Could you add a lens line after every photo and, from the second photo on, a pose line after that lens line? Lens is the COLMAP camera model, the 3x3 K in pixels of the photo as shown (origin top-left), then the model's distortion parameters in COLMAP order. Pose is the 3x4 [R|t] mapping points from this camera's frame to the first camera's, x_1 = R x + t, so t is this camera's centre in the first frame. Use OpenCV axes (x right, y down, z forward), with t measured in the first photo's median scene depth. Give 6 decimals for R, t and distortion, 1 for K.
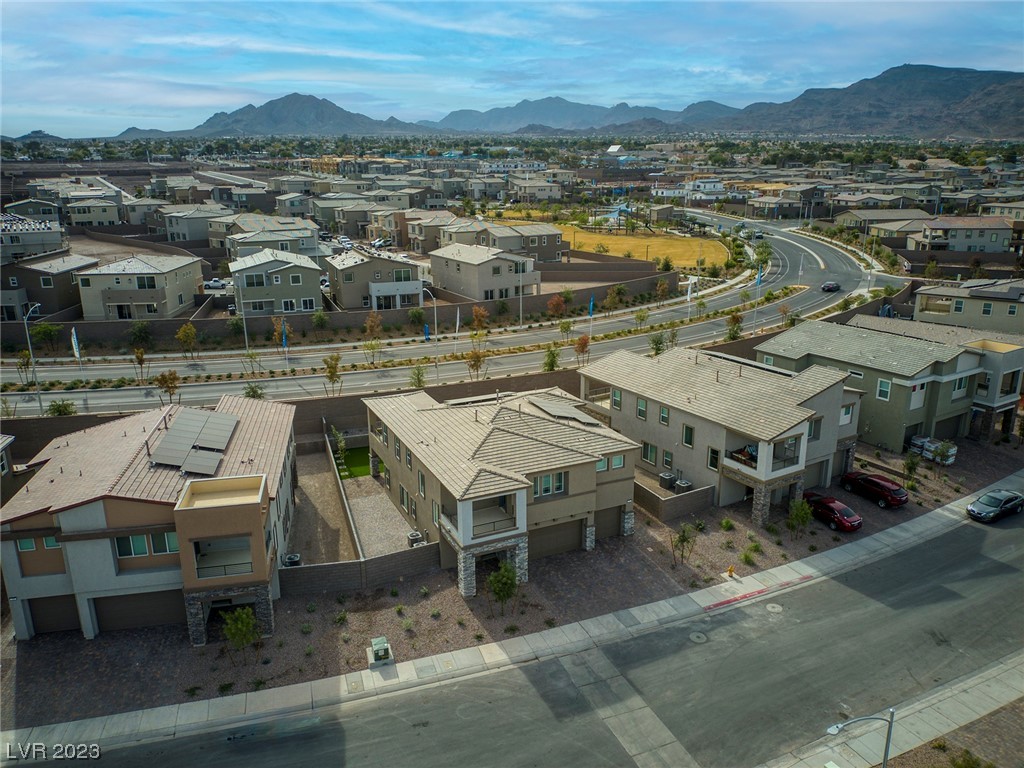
lens RADIAL K [[762.3, 0, 511.7], [0, 762.3, 382.0], [0, 0, 1]] dist [0.086975, -0.115604]
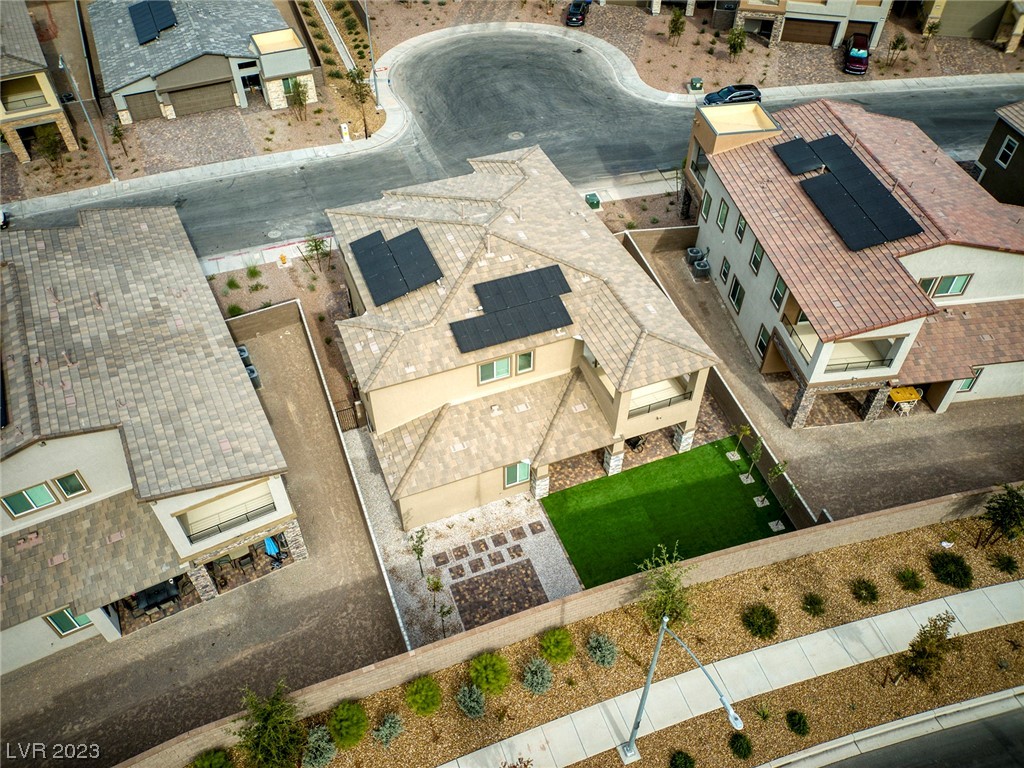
lens RADIAL K [[762.3, 0, 510.4], [0, 762.3, 386.1], [0, 0, 1]] dist [0.086975, -0.115604]
pose [[-0.997993, -0.038704, 0.050125, -0.079505], [0.025607, 0.477289, 0.878373, -0.533794], [-0.057920, 0.877893, -0.475340, 1.470989]]
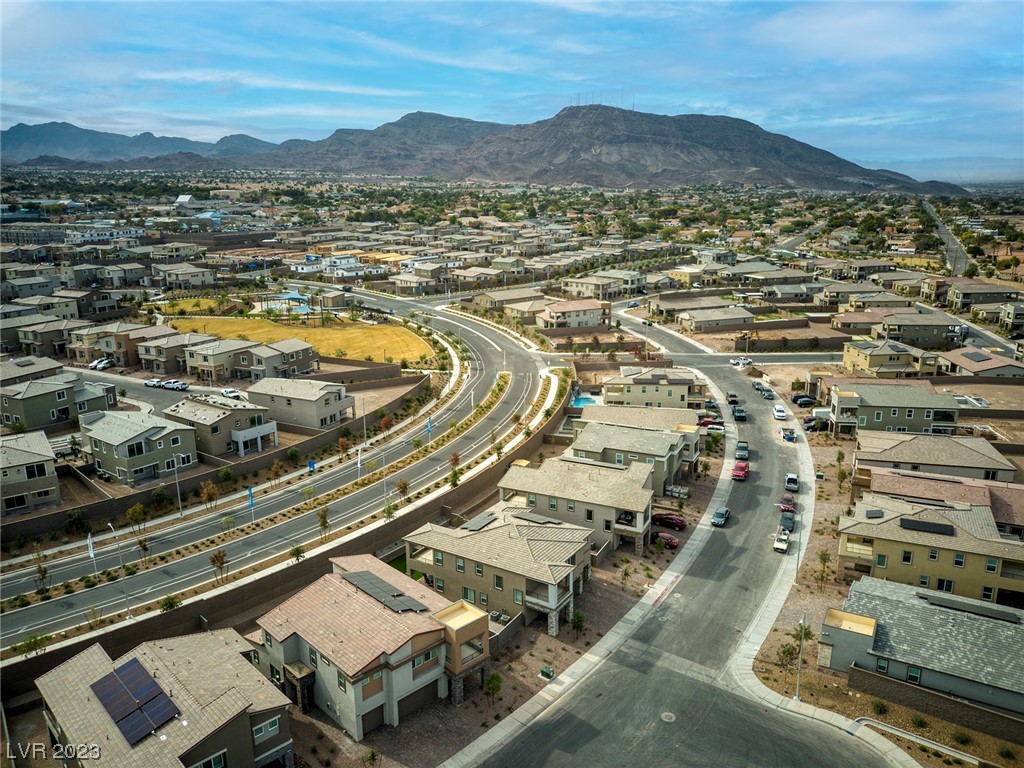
lens RADIAL K [[762.3, 0, 512.0], [0, 762.3, 382.3], [0, 0, 1]] dist [0.086975, -0.115604]
pose [[0.846273, -0.133083, 0.515860, -0.849747], [0.152278, 0.988324, 0.005158, -0.289888], [-0.510523, 0.074189, 0.856658, -0.478733]]
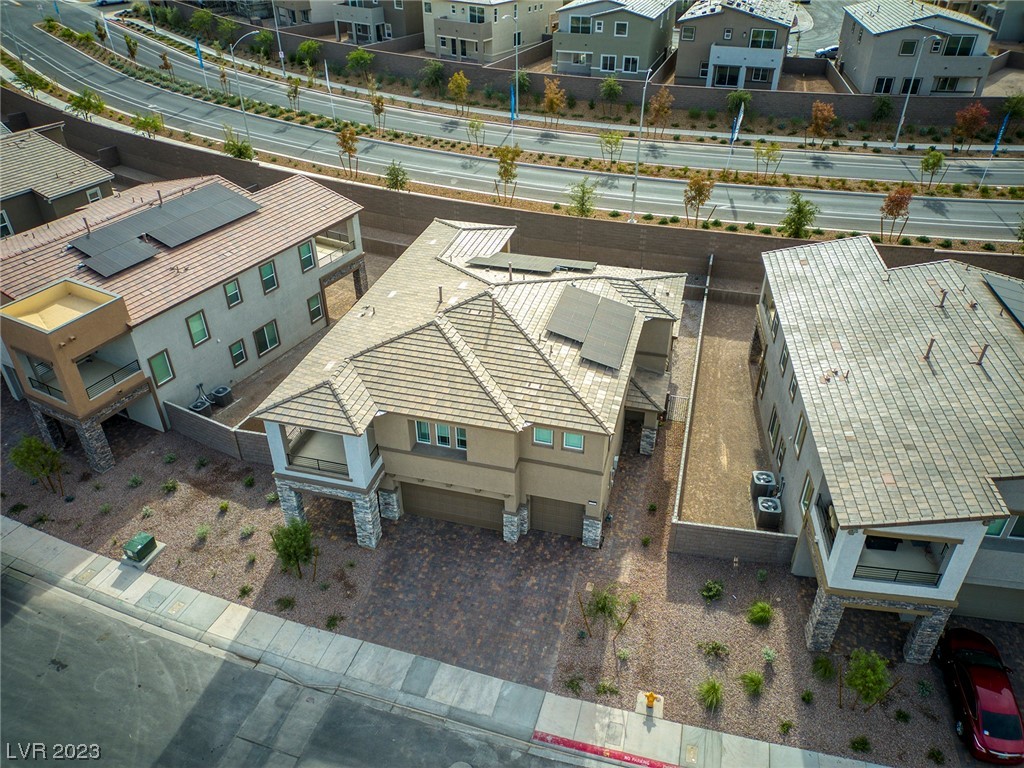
lens RADIAL K [[762.3, 0, 511.9], [0, 762.3, 385.1], [0, 0, 1]] dist [0.086975, -0.115604]
pose [[0.760289, 0.365439, -0.537043, 0.382978], [-0.178521, 0.912460, 0.368166, -0.138851], [0.624573, -0.184039, 0.758972, 0.492341]]
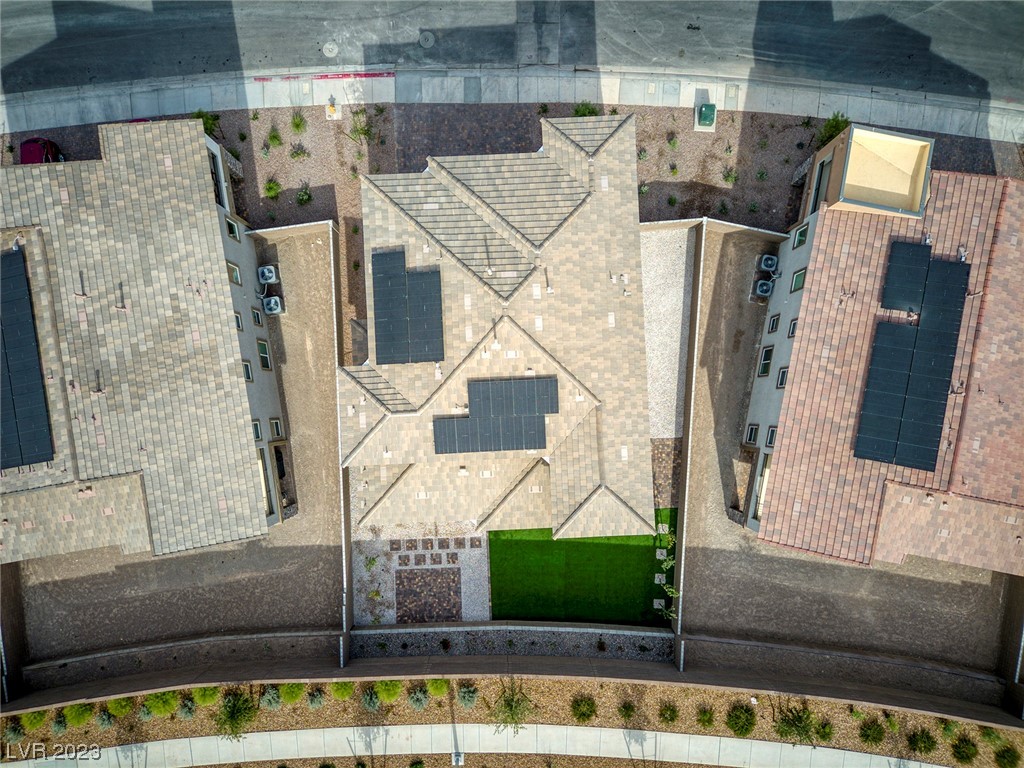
lens RADIAL K [[762.3, 0, 511.4], [0, 762.3, 386.2], [0, 0, 1]] dist [0.086975, -0.115604]
pose [[-0.923706, -0.382617, 0.019284, -0.060435], [0.113947, -0.226334, 0.967362, -0.649142], [-0.365765, 0.895755, 0.252664, 0.883083]]
